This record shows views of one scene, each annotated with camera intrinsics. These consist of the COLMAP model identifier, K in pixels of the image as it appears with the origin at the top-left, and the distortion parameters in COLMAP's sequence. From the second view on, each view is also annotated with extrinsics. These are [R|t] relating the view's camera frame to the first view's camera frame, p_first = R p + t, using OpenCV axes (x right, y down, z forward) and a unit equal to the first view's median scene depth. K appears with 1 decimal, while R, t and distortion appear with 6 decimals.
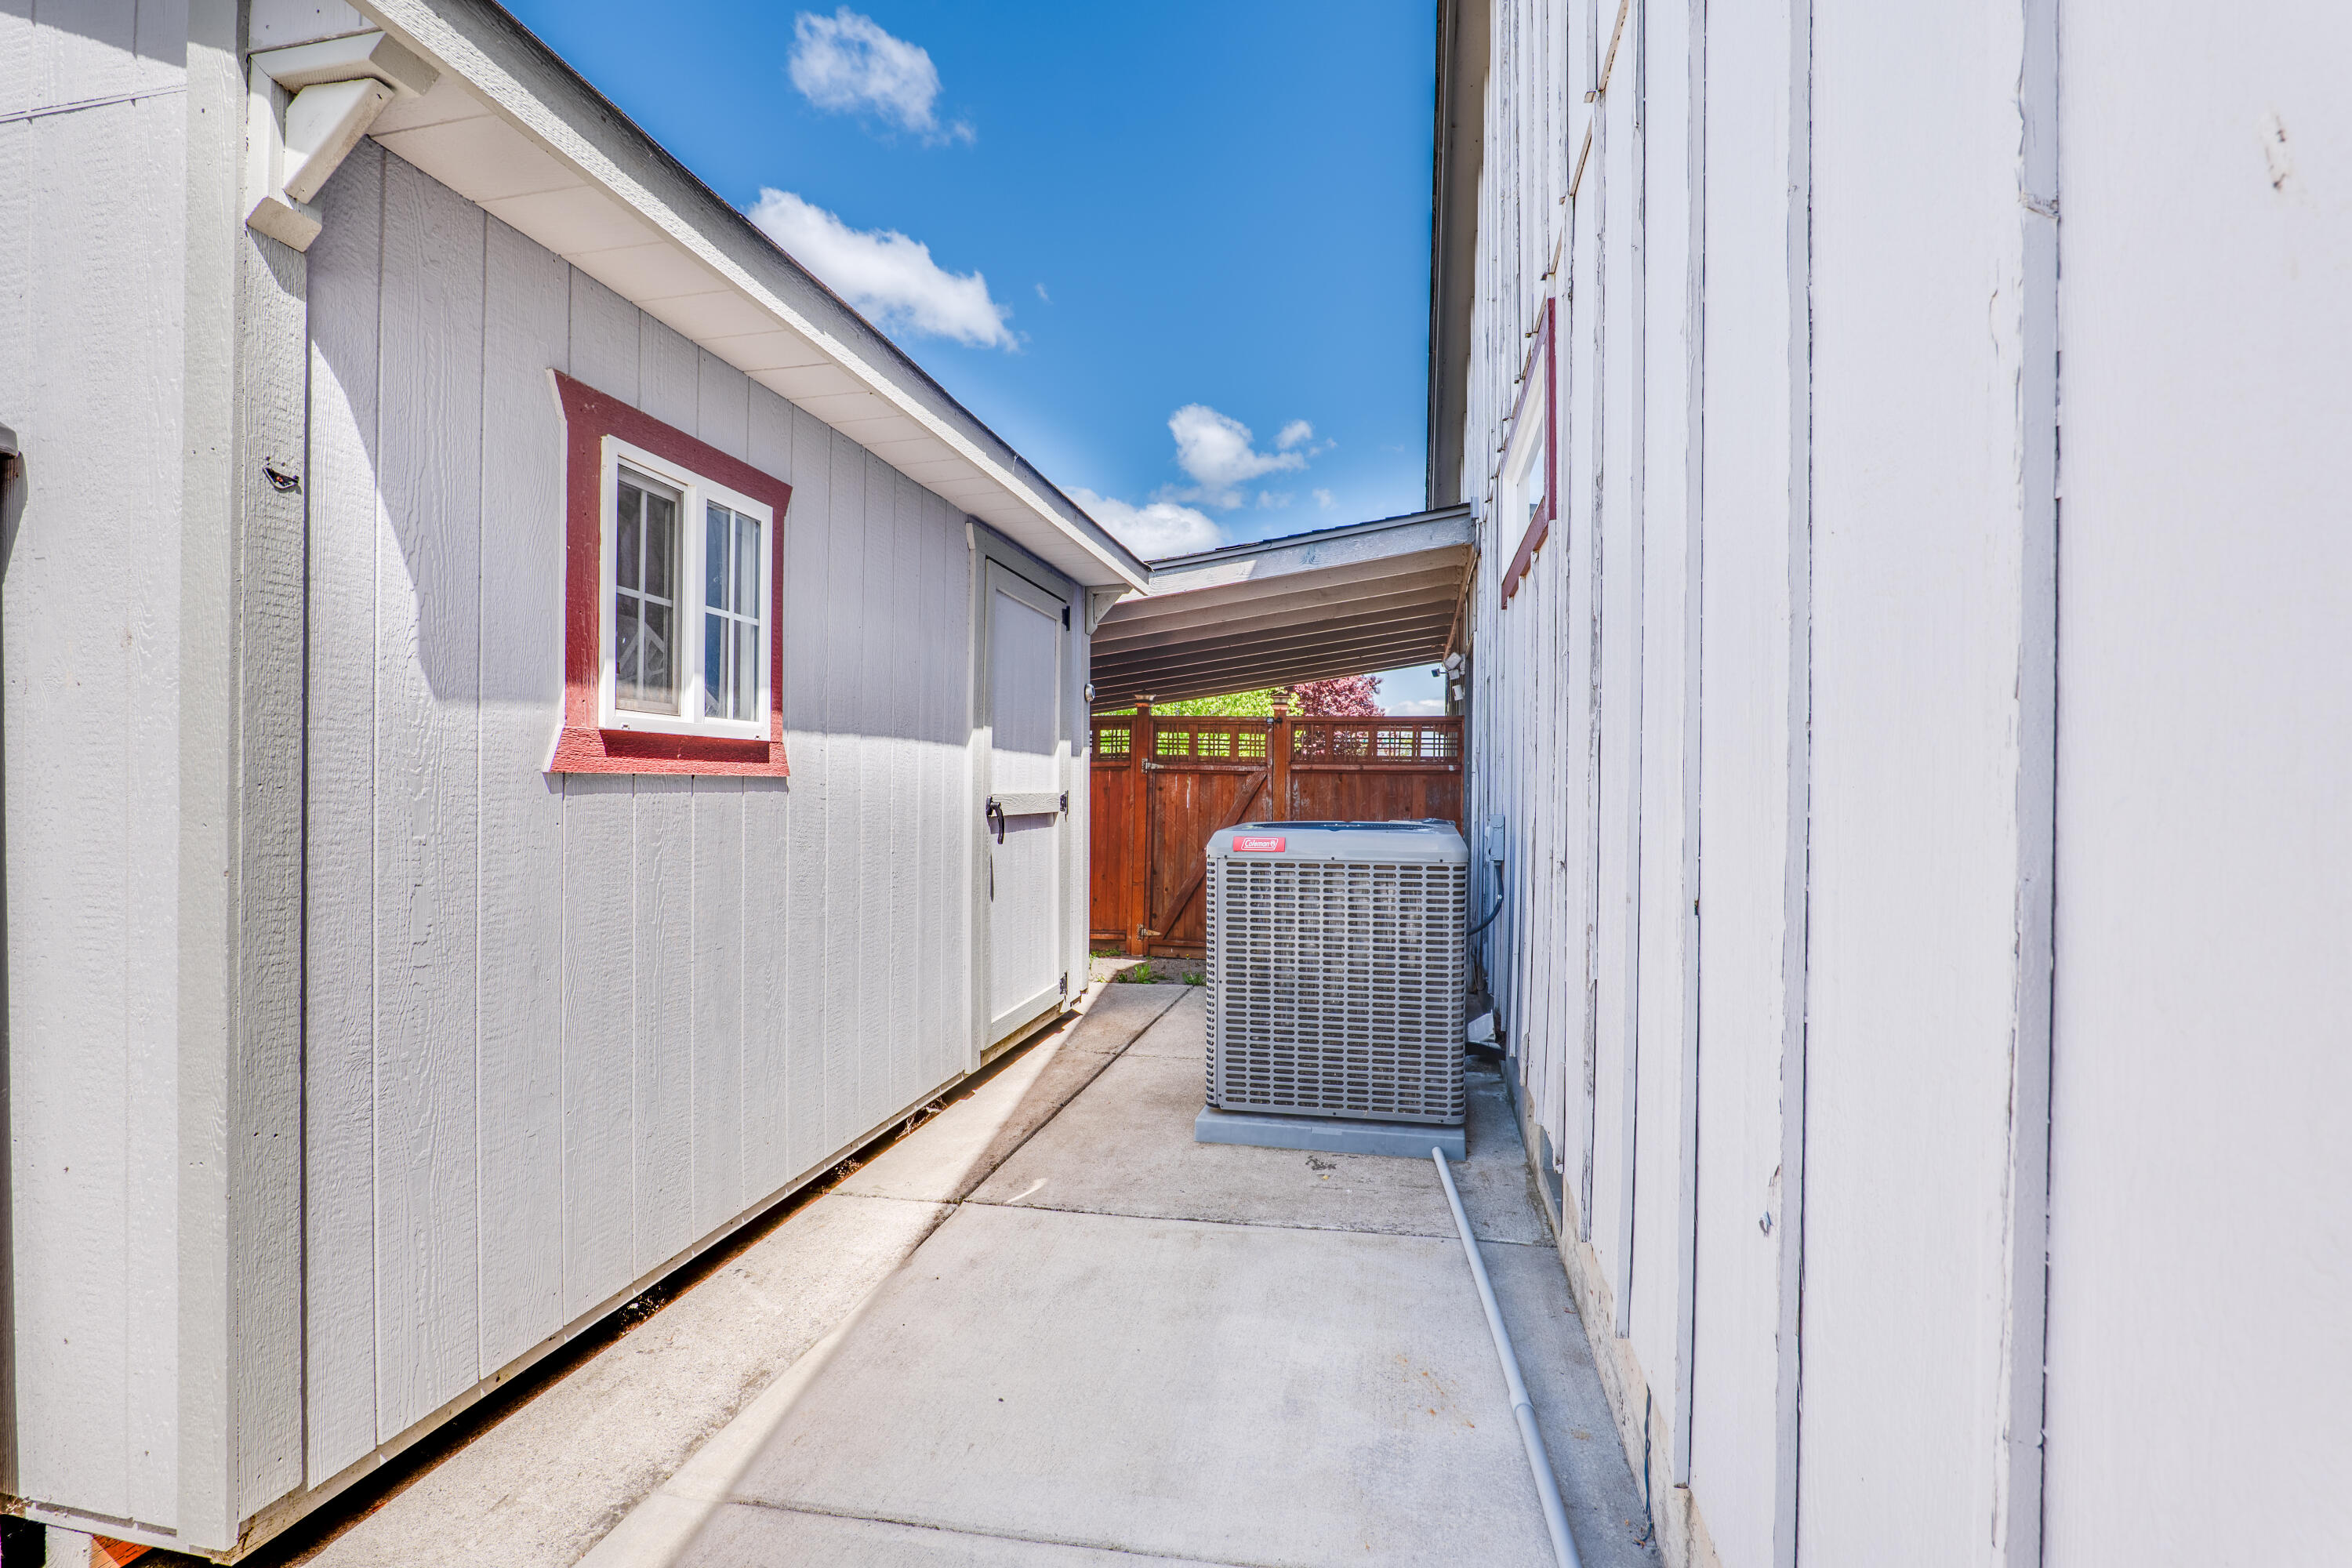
lens RADIAL K [[1076.8, 0, 1173.1], [0, 1076.8, 789.0], [0, 0, 1]] dist [-0.002977, -0.000118]
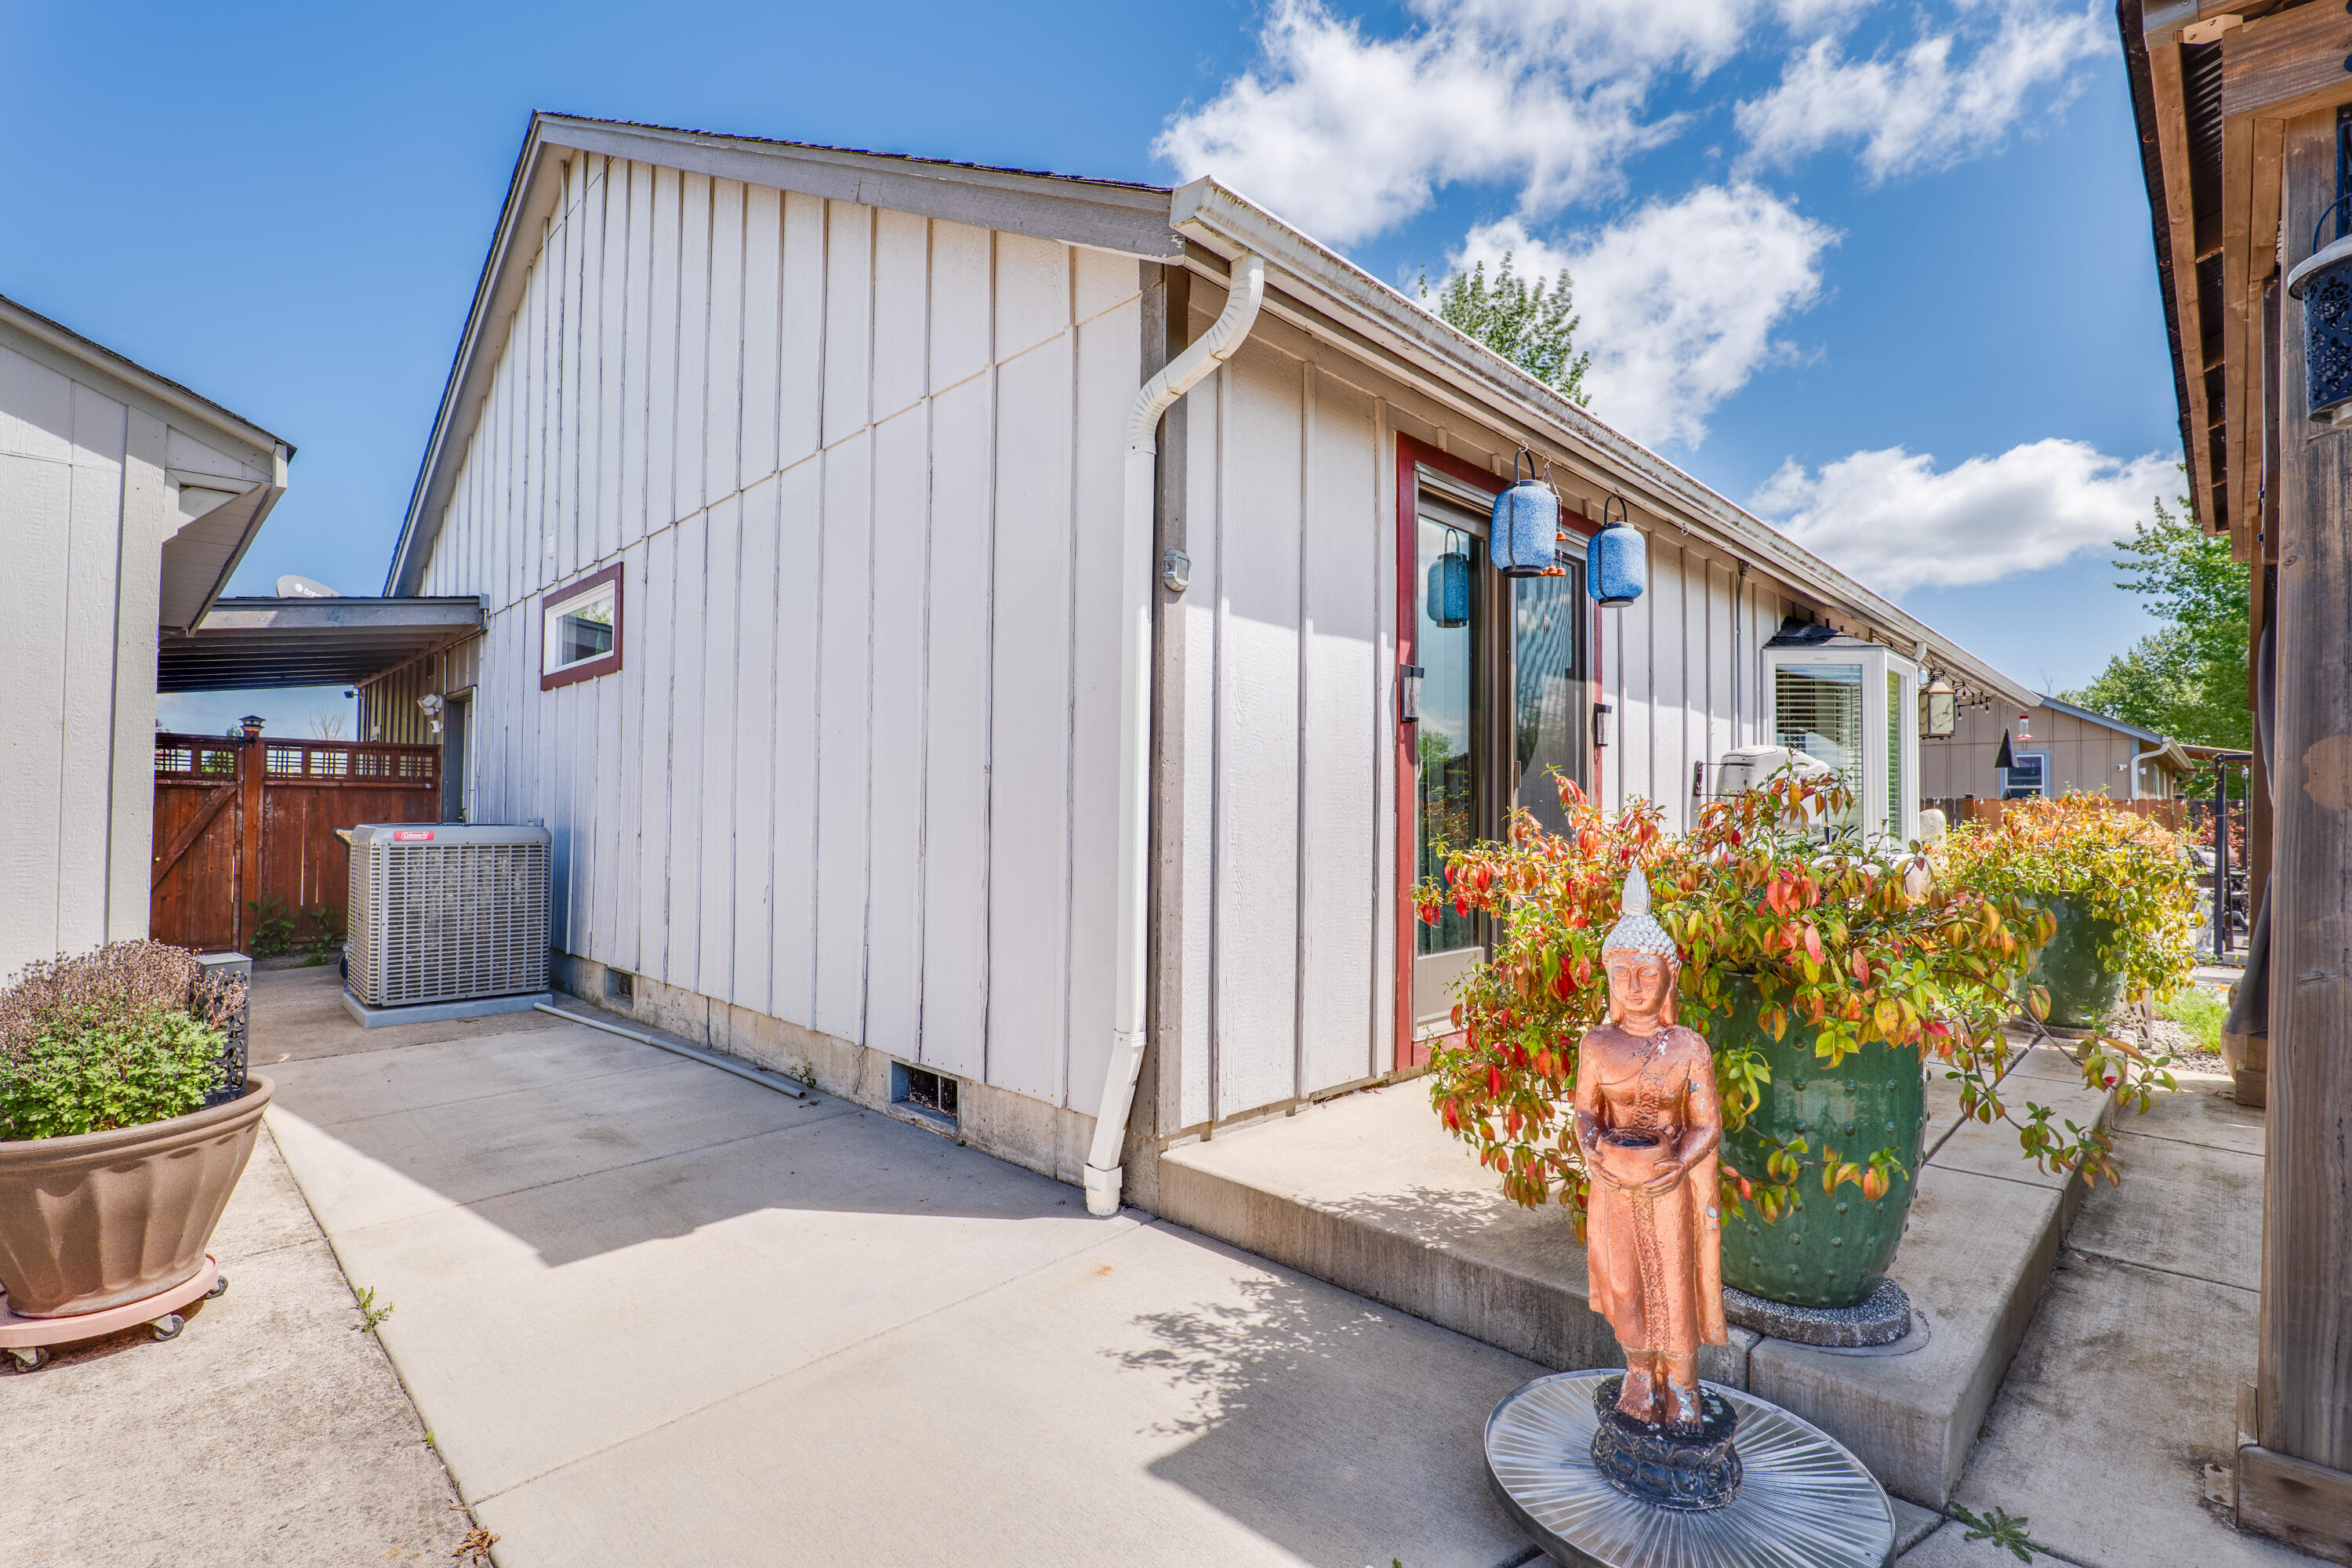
lens RADIAL K [[1076.8, 0, 1176.4], [0, 1076.8, 790.4], [0, 0, 1]] dist [-0.002977, -0.000118]
pose [[0.535658, 0.014552, 0.844310, -0.443461], [-0.001576, 0.999867, -0.016234, 0.005815], [-0.844434, 0.007365, 0.535609, -0.542304]]
